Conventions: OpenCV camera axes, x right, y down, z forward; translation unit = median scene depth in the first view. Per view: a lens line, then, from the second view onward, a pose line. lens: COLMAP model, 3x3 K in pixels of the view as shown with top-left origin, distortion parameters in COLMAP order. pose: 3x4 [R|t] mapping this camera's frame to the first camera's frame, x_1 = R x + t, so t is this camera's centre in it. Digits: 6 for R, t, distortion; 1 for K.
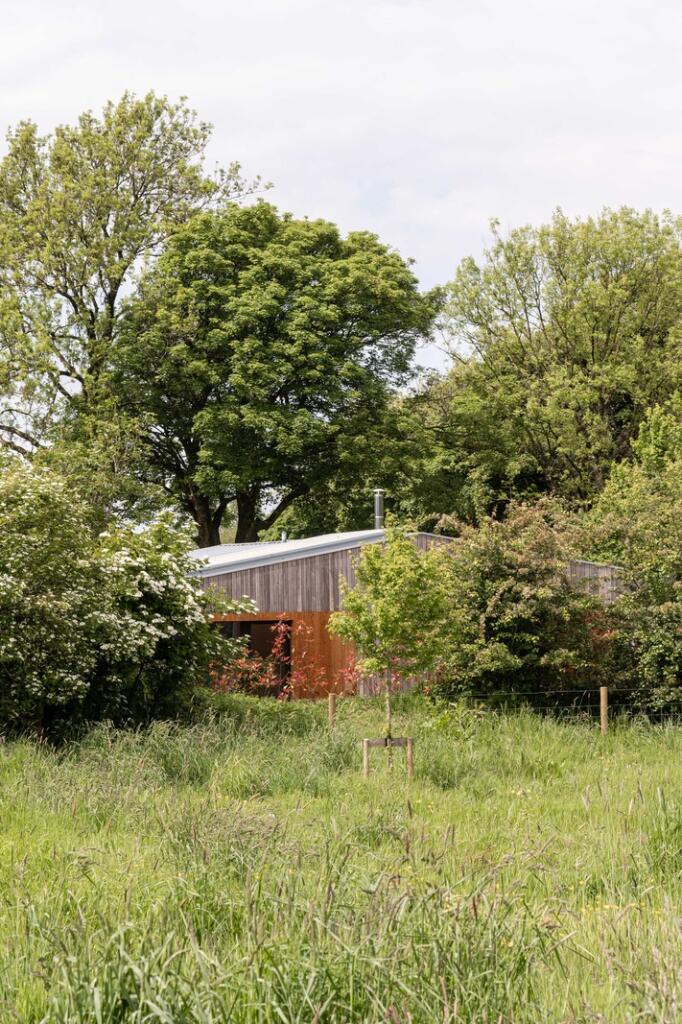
lens RADIAL K [[2522.3, 0, 340.9], [0, 2522.3, 512.5], [0, 0, 1]] dist [-0.154327, 0.000000]
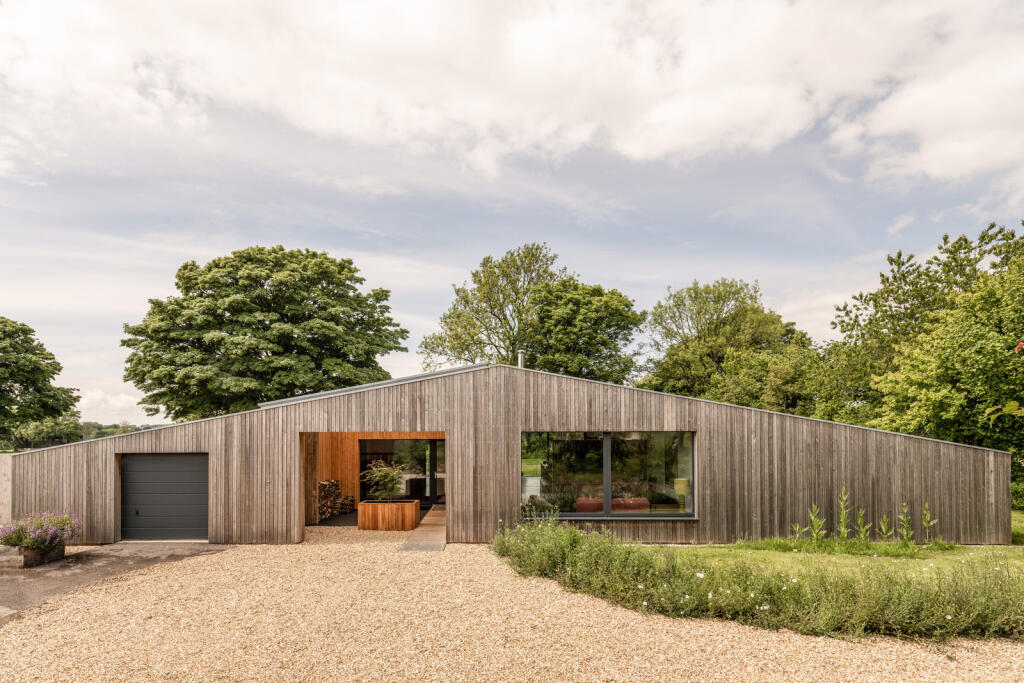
lens RADIAL K [[553.2, 0, 509.1], [0, 553.2, 412.2], [0, 0, 1]] dist [-0.001525, -0.001156]
pose [[0.963382, 0.004169, -0.268099, 0.060355], [-0.005615, 0.999974, -0.004629, 0.017906], [0.268073, 0.005965, 0.963380, 0.444923]]
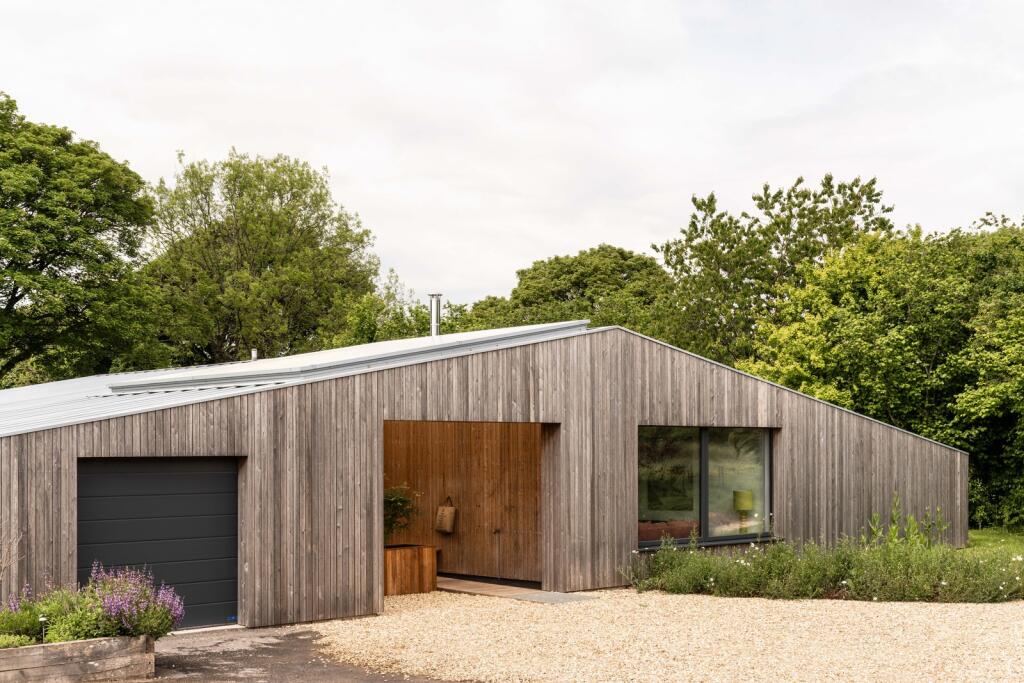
lens RADIAL K [[1302.2, 0, 512.4], [0, 1302.2, 342.5], [0, 0, 1]] dist [-0.057417, 0.000000]
pose [[0.873895, 0.051664, 0.483361, -0.111486], [-0.018745, 0.997178, -0.072694, 0.025041], [-0.485752, 0.054467, 0.872398, 0.388172]]
